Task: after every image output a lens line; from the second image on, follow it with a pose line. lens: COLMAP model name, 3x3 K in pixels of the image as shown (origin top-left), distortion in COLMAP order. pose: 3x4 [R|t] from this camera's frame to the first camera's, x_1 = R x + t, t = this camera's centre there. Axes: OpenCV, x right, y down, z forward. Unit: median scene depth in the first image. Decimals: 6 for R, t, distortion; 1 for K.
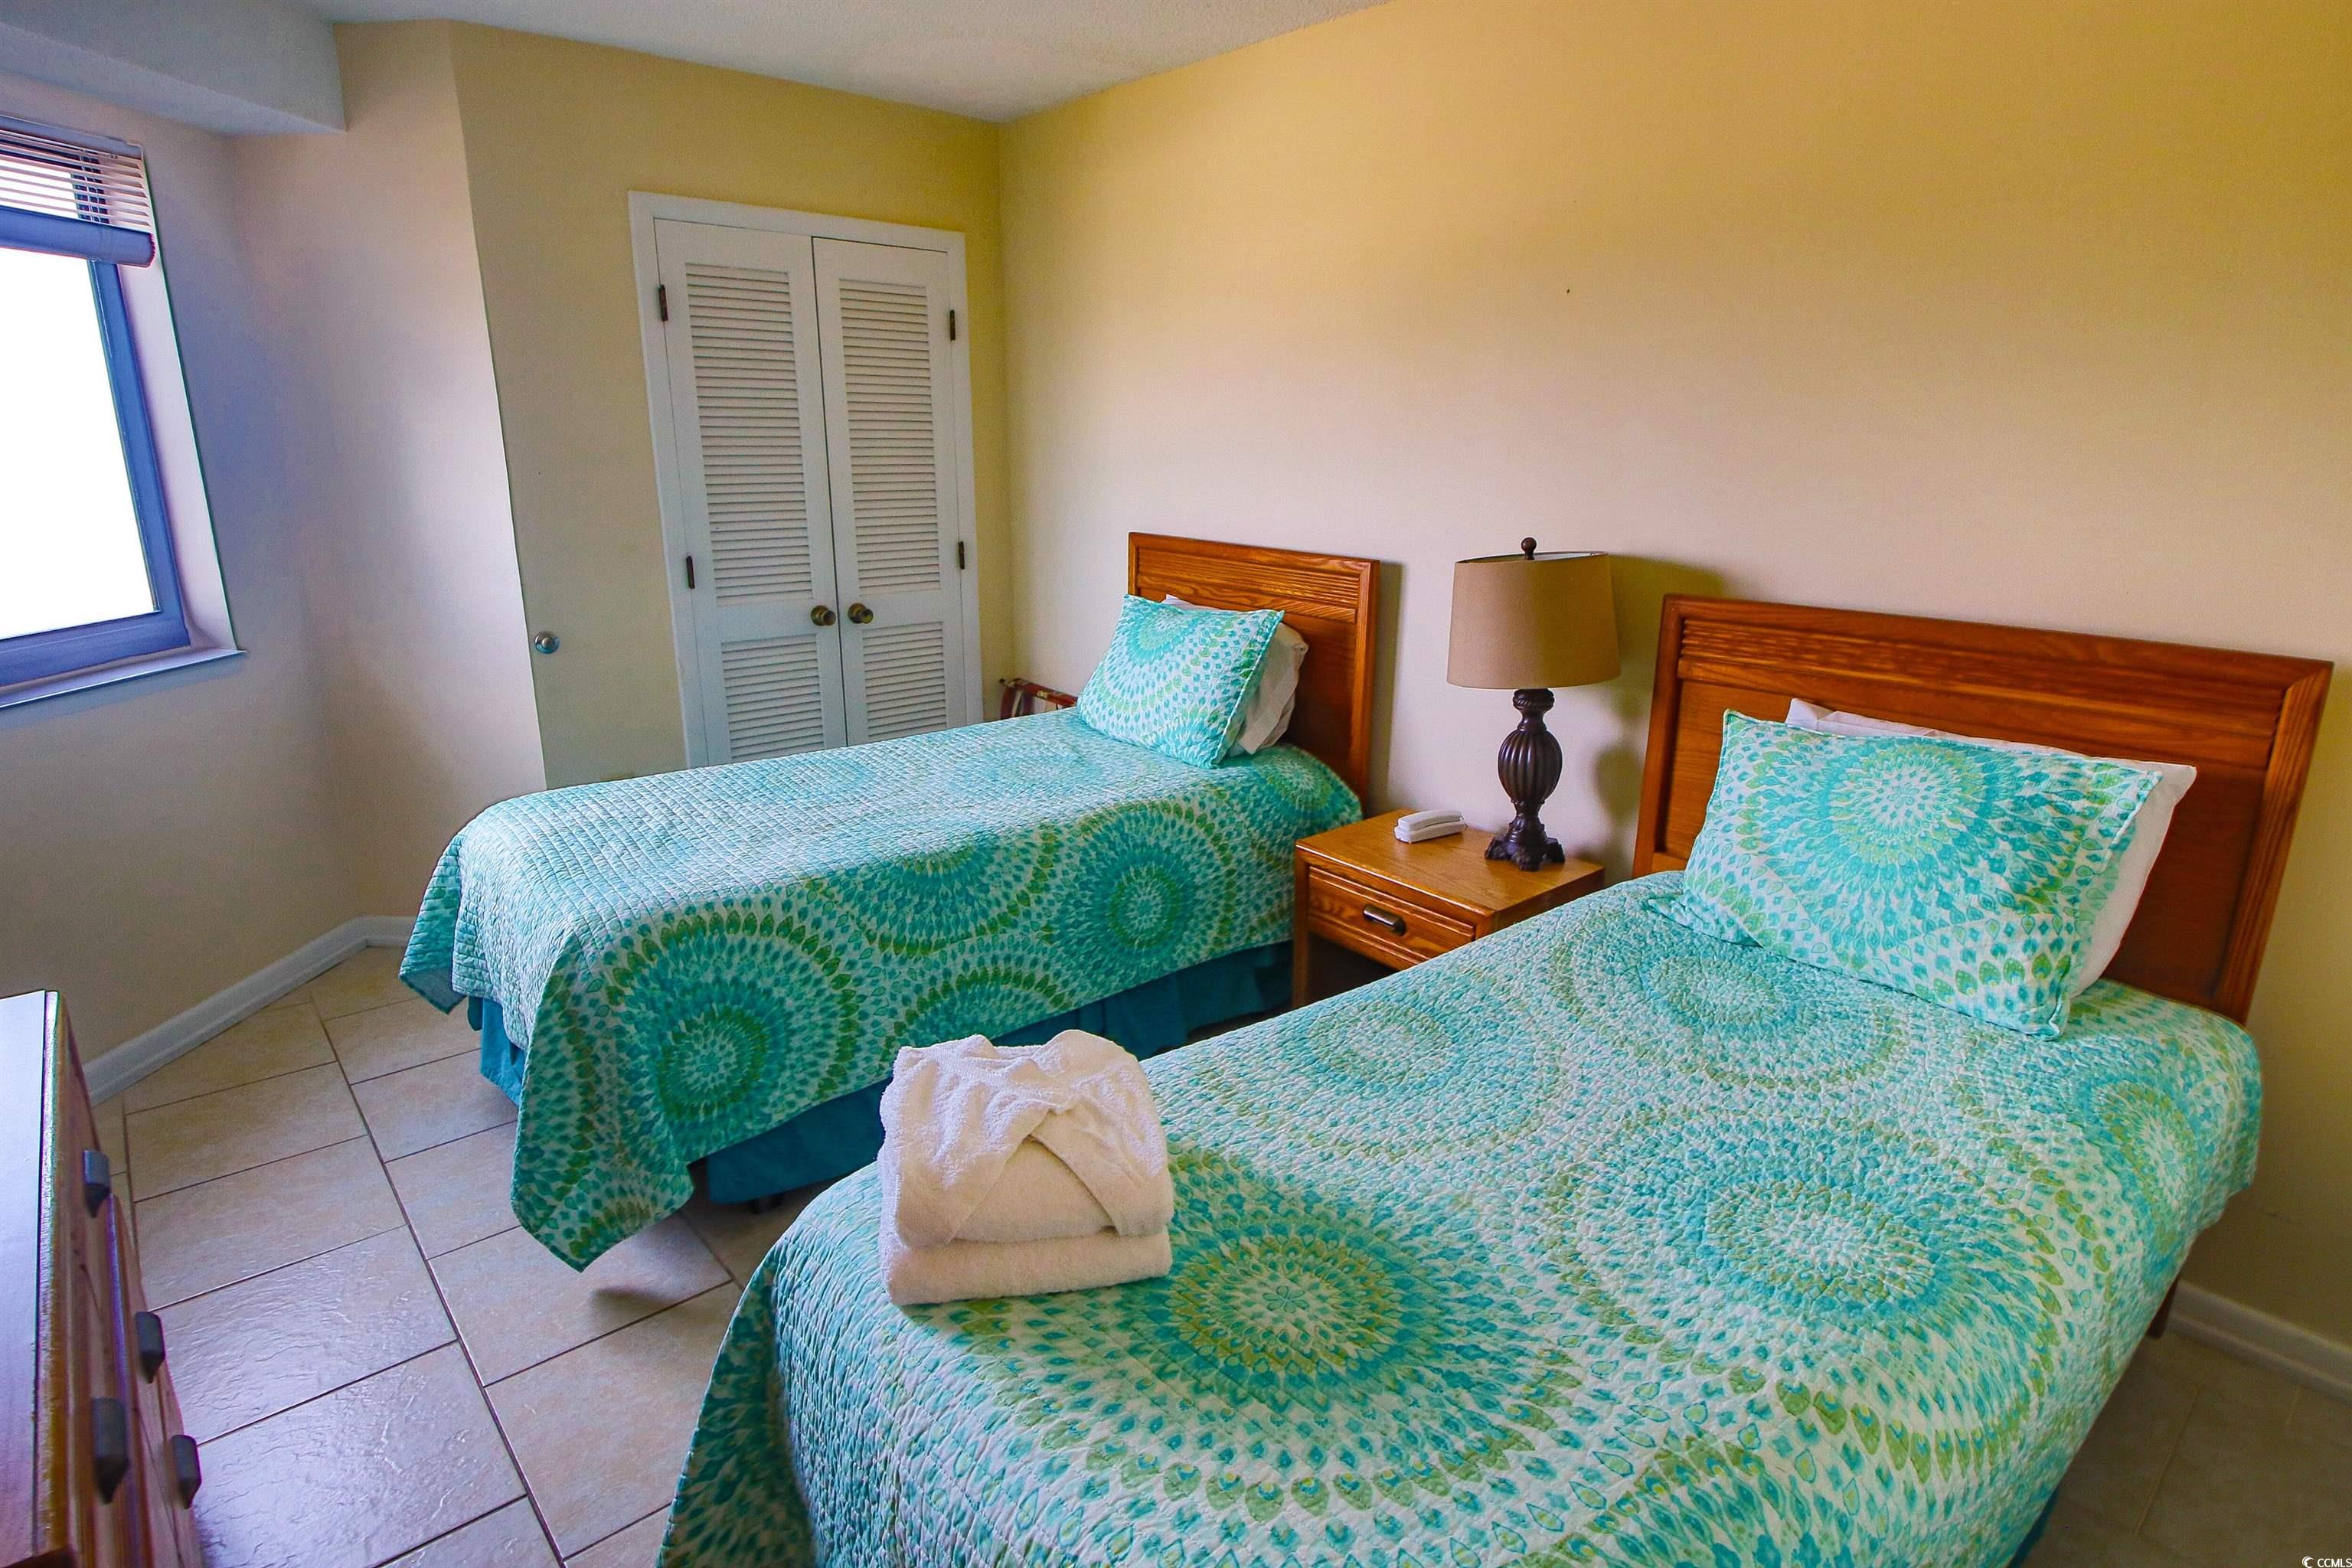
lens RADIAL K [[1211.9, 0, 1172.9], [0, 1211.9, 780.0], [0, 0, 1]] dist [0.005239, -0.023832]
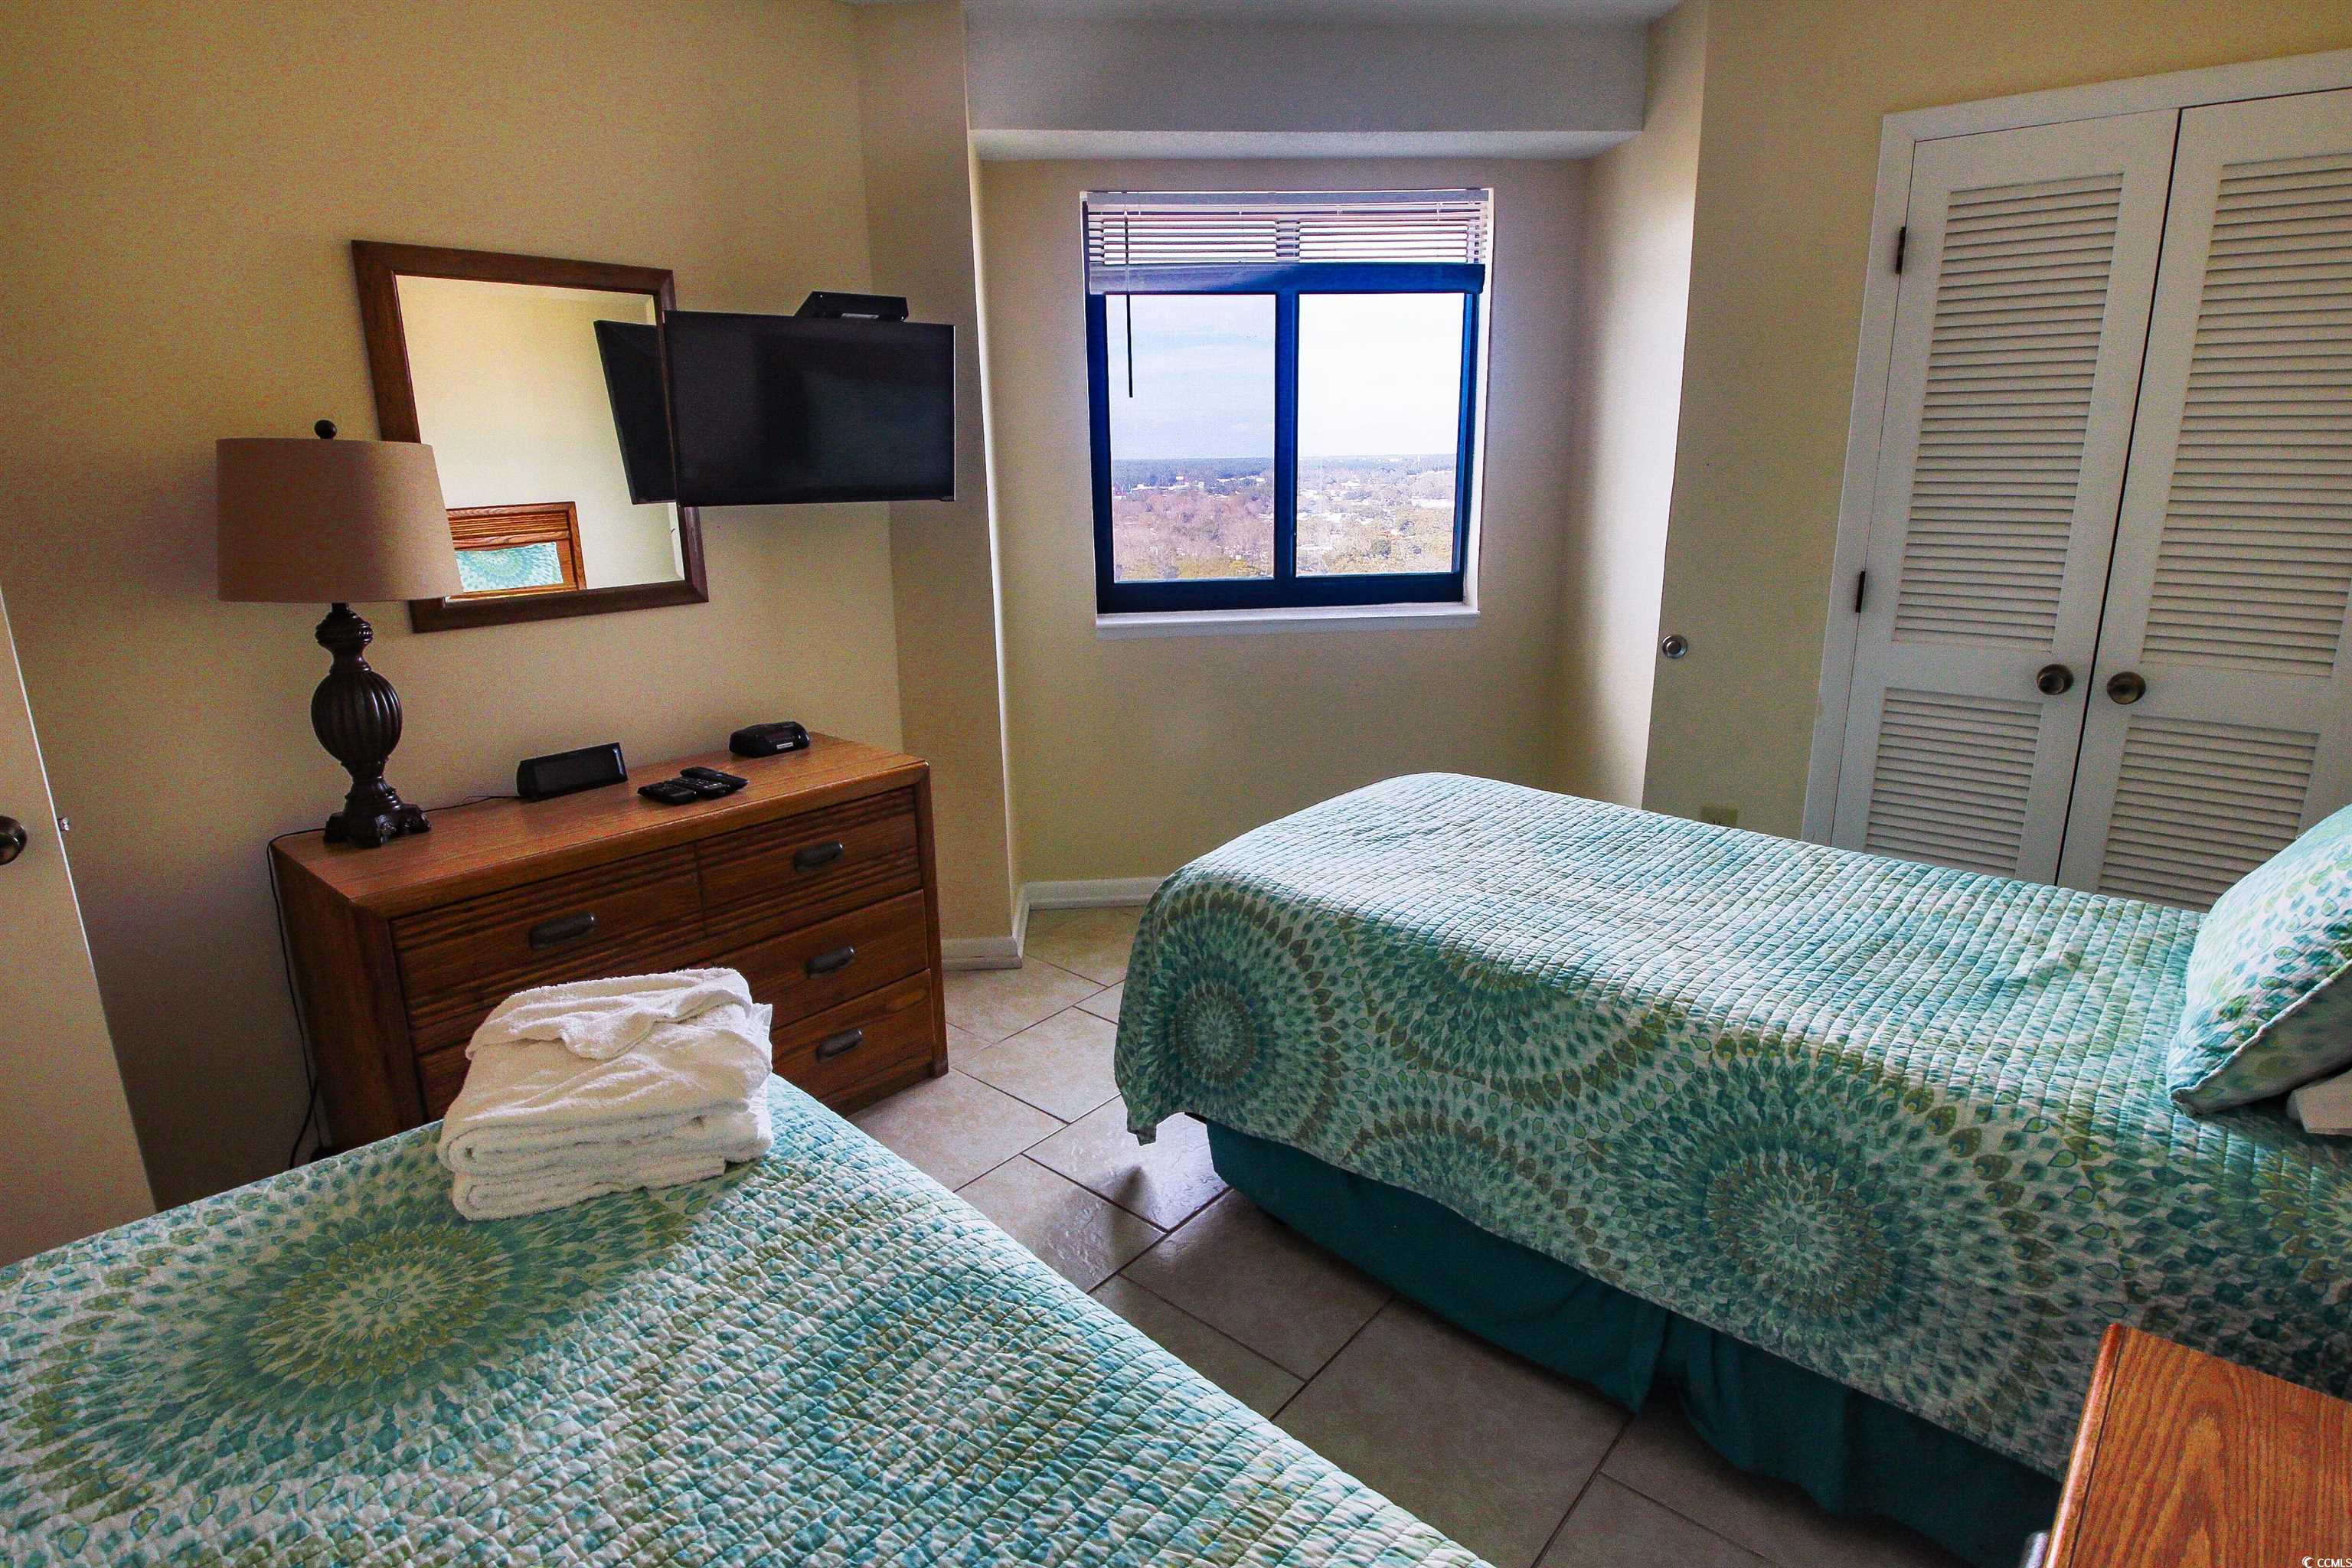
lens RADIAL K [[1211.9, 0, 1164.5], [0, 1211.9, 771.0], [0, 0, 1]] dist [0.005239, -0.023832]
pose [[0.128216, 0.245004, -0.961007, 0.452311], [-0.251748, 0.945306, 0.207413, -0.149063], [0.959262, 0.215338, 0.182883, 0.602174]]
